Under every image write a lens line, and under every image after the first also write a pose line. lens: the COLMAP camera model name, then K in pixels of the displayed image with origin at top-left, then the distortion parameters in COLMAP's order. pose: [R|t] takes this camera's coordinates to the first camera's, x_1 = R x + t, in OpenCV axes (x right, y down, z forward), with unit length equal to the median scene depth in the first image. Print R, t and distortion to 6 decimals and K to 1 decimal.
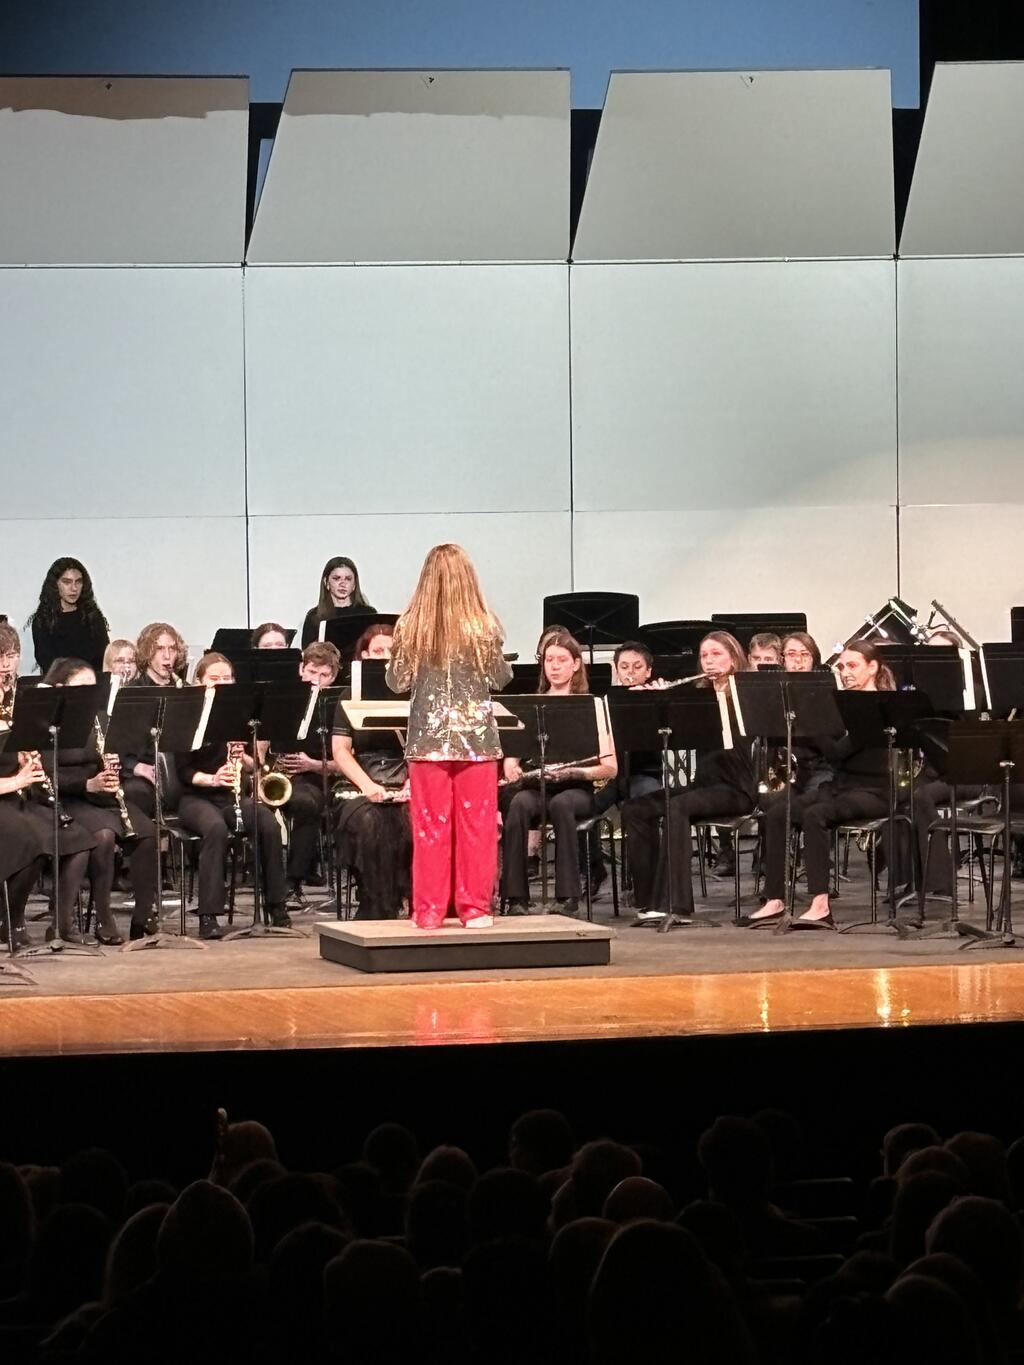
lens RADIAL K [[6312.3, 0, 512.0], [0, 6312.3, 682.5], [0, 0, 1]] dist [0.087815, 5.289077]
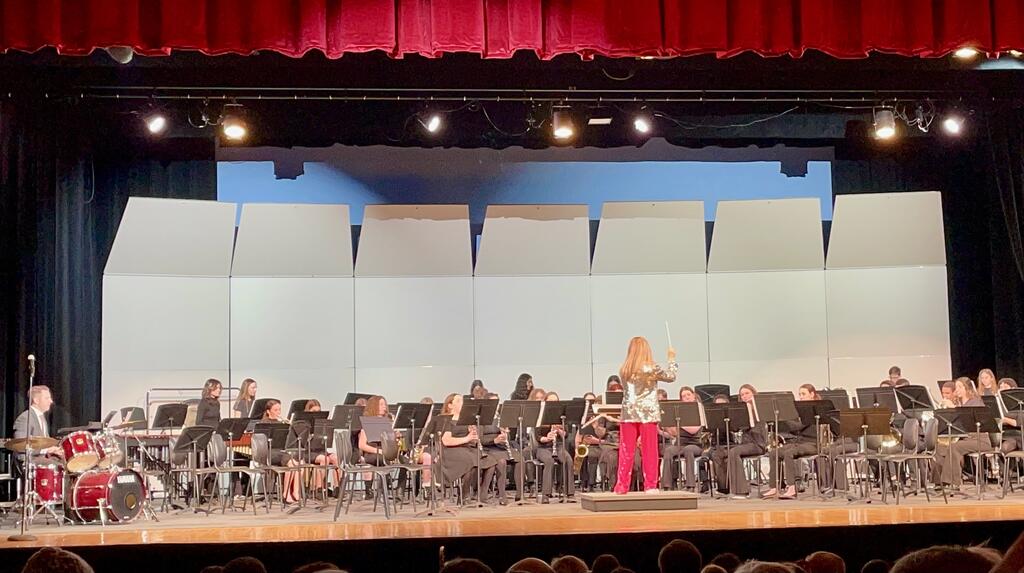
lens RADIAL K [[1746.6, 0, 512.0], [0, 1746.6, 286.5], [0, 0, 1]] dist [0.123189, 0.016518]
pose [[0.991823, -0.019596, -0.126111, 0.028597], [0.006434, 0.994563, -0.103940, 0.027189], [0.127462, 0.102278, 0.986556, 0.295943]]
